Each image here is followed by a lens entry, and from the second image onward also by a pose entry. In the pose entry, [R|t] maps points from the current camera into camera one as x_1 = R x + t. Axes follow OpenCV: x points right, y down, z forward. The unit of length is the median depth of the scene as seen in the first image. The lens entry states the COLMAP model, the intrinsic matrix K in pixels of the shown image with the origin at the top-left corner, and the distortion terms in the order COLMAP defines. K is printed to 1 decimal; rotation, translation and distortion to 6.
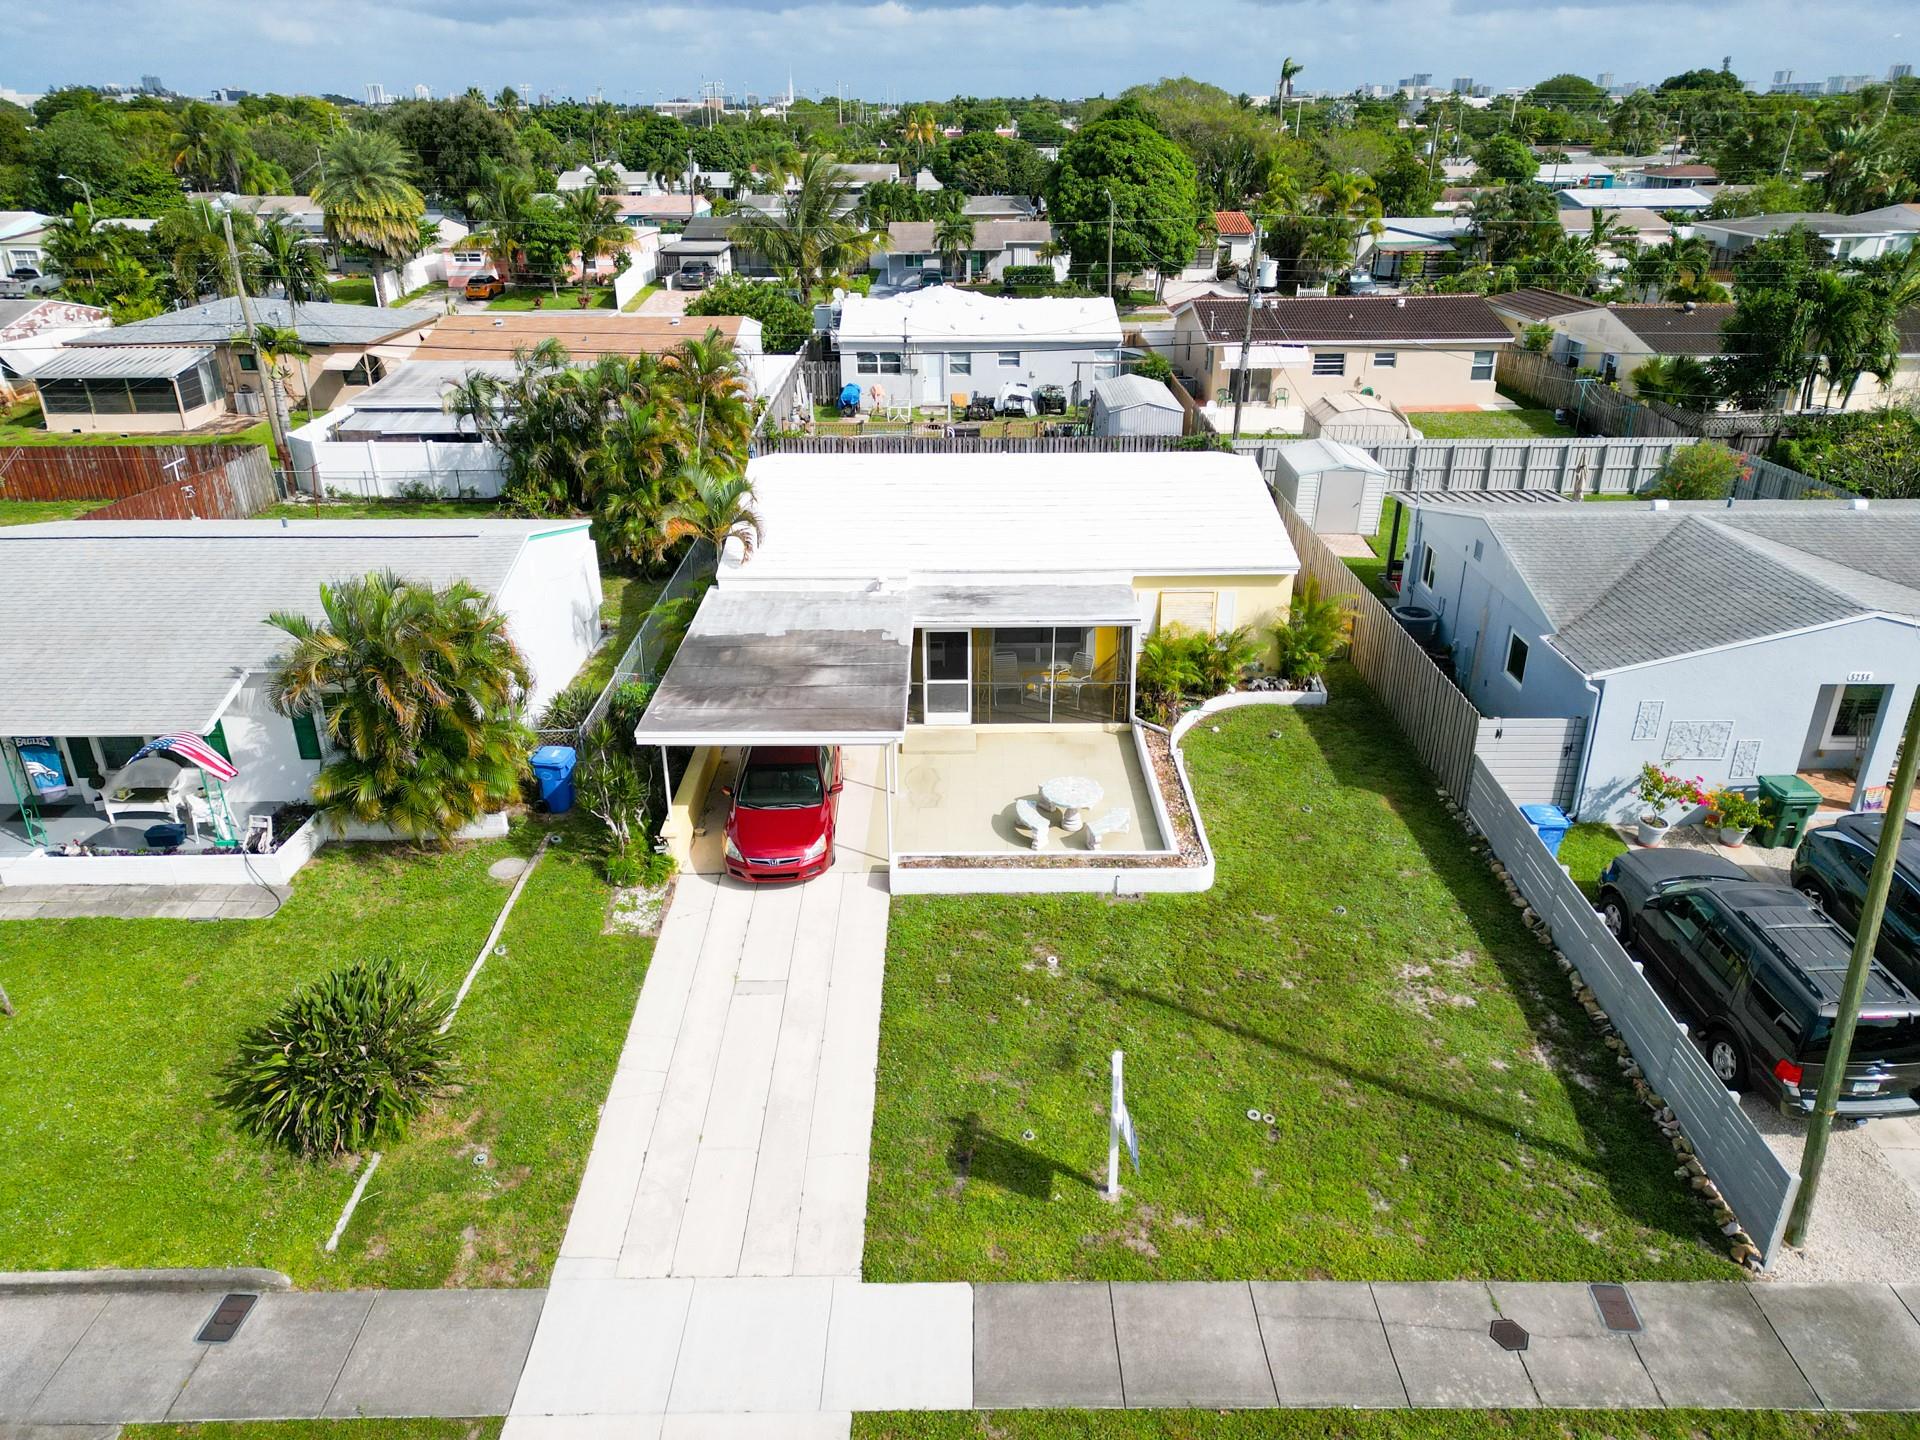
lens RADIAL K [[1338.4, 0, 957.0], [0, 1338.4, 716.0], [0, 0, 1]] dist [0.067910, -0.061190]
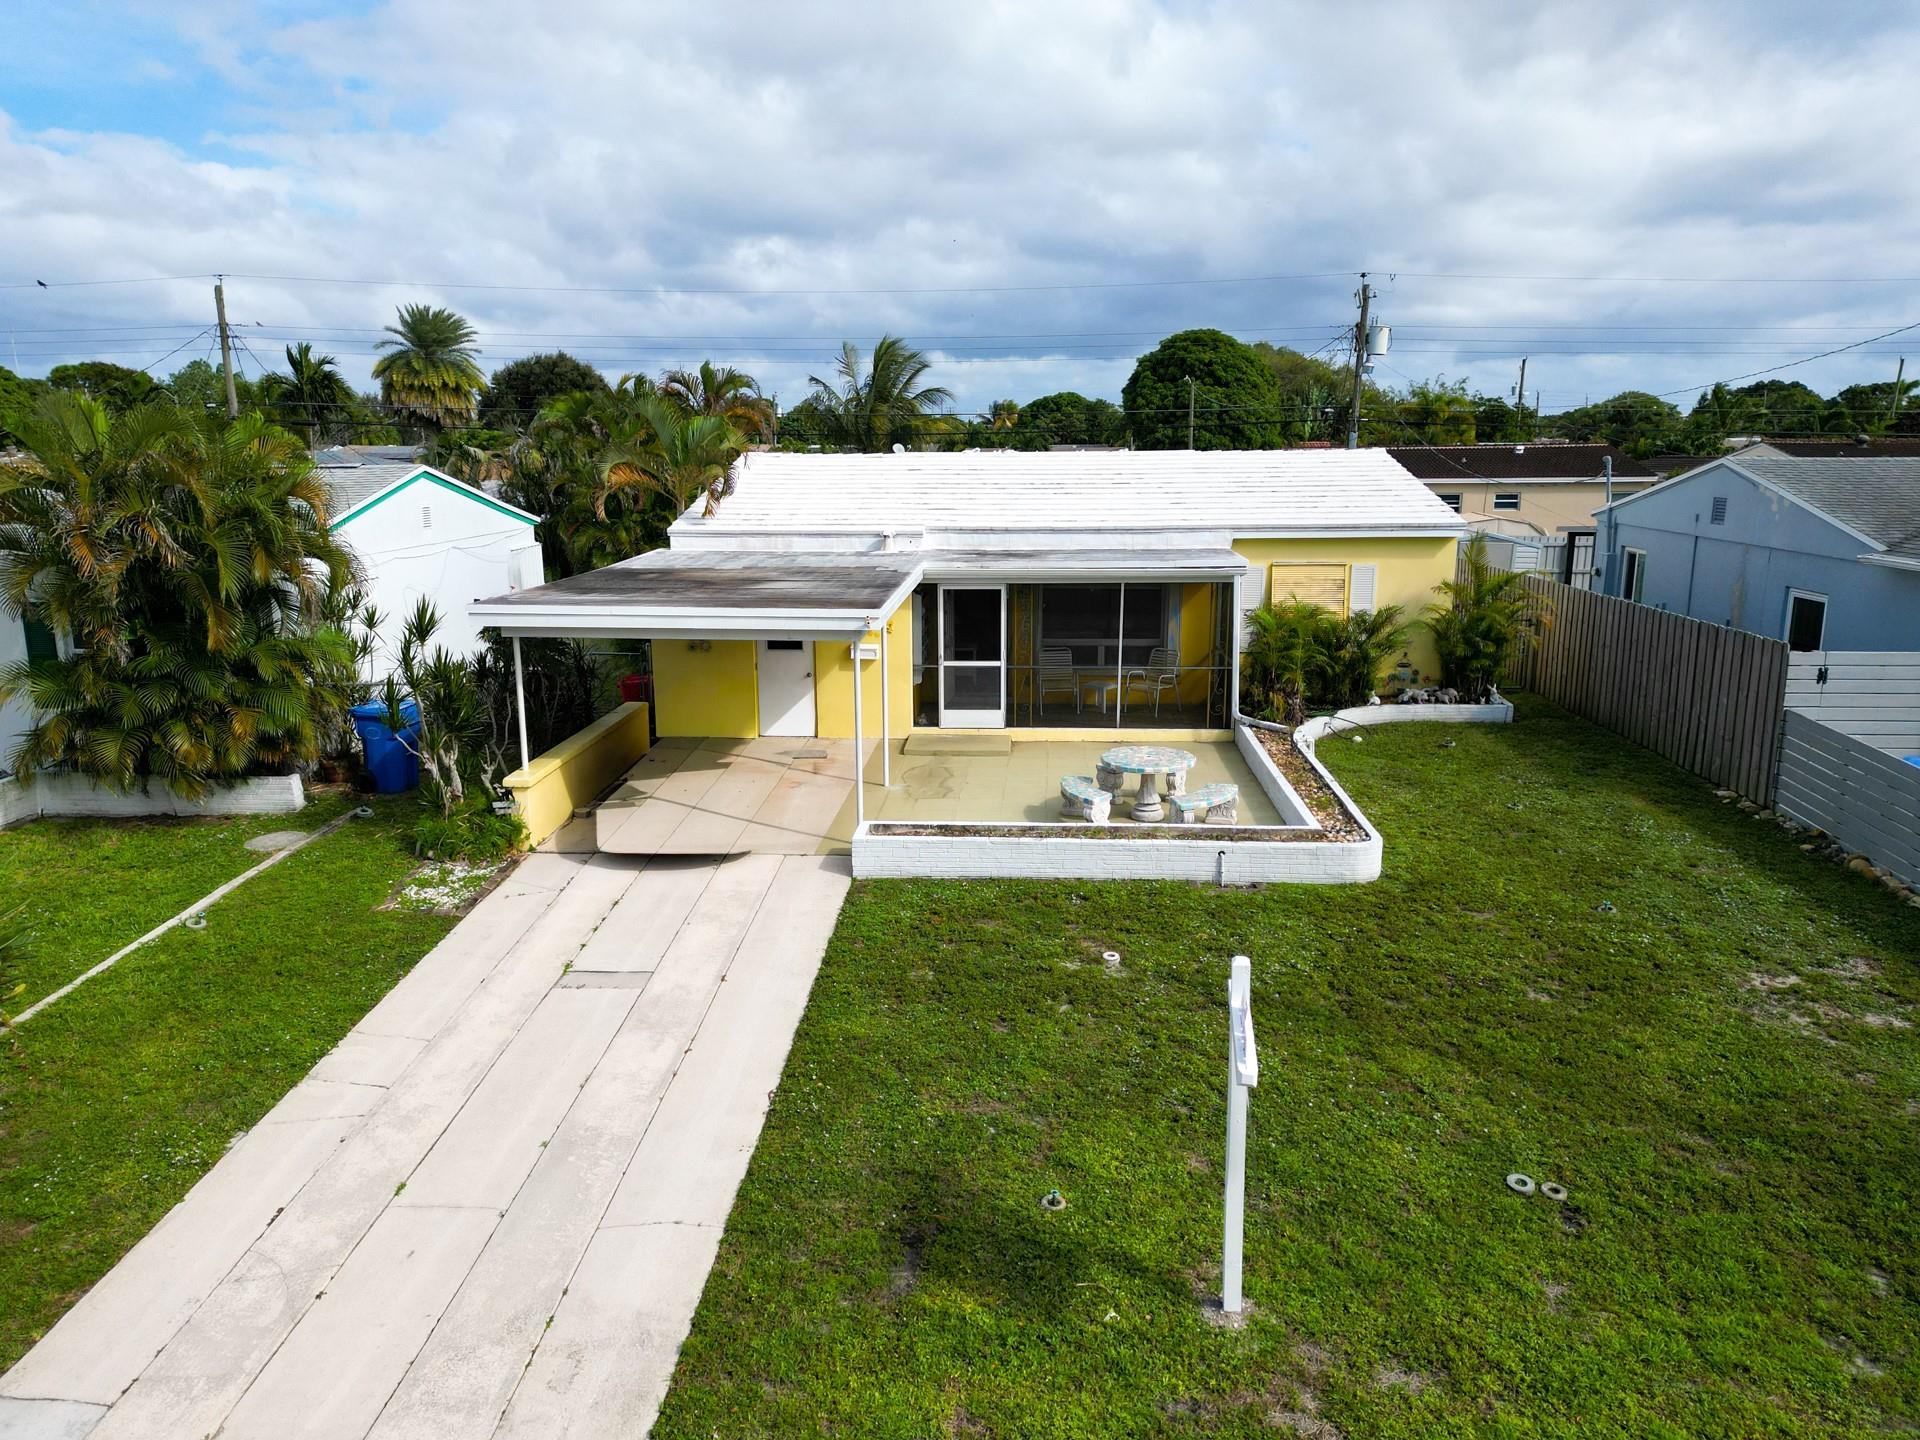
lens RADIAL K [[1338.4, 0, 958.1], [0, 1338.4, 716.6], [0, 0, 1]] dist [0.067910, -0.061190]
pose [[0.998030, 0.013365, -0.061299, 0.036223], [-0.026361, 0.975945, -0.216418, 0.193082], [0.056932, 0.217607, 0.974375, 0.378640]]
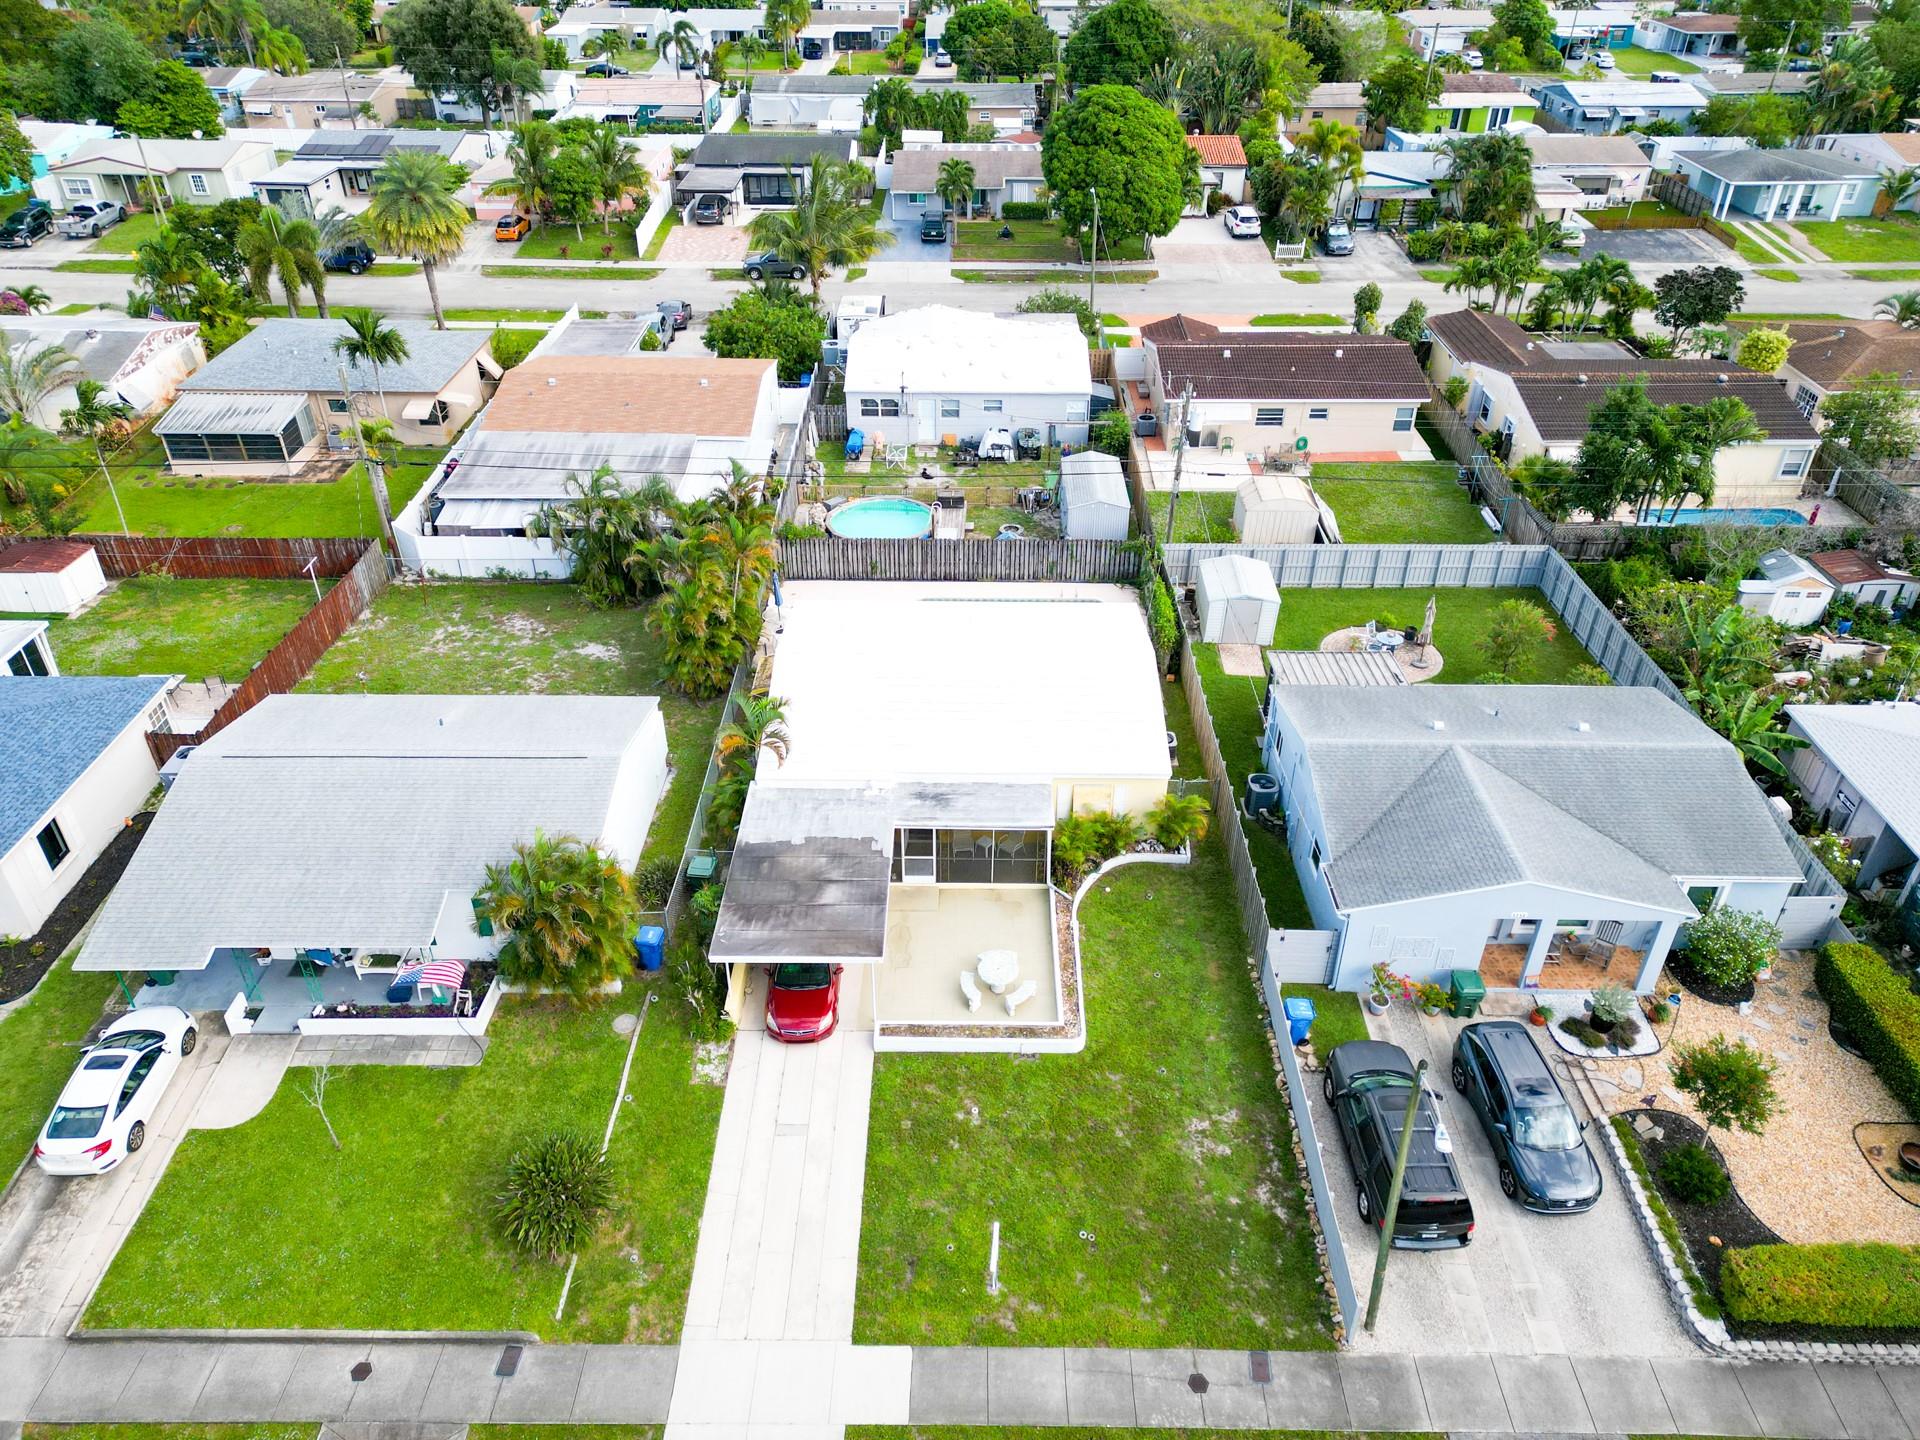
lens RADIAL K [[1338.4, 0, 955.2], [0, 1338.4, 714.9], [0, 0, 1]] dist [0.067910, -0.061190]
pose [[0.999889, 0.012254, -0.008471, 0.051414], [-0.010712, 0.986600, 0.162808, -0.500014], [0.010353, -0.162699, 0.986621, -0.460207]]
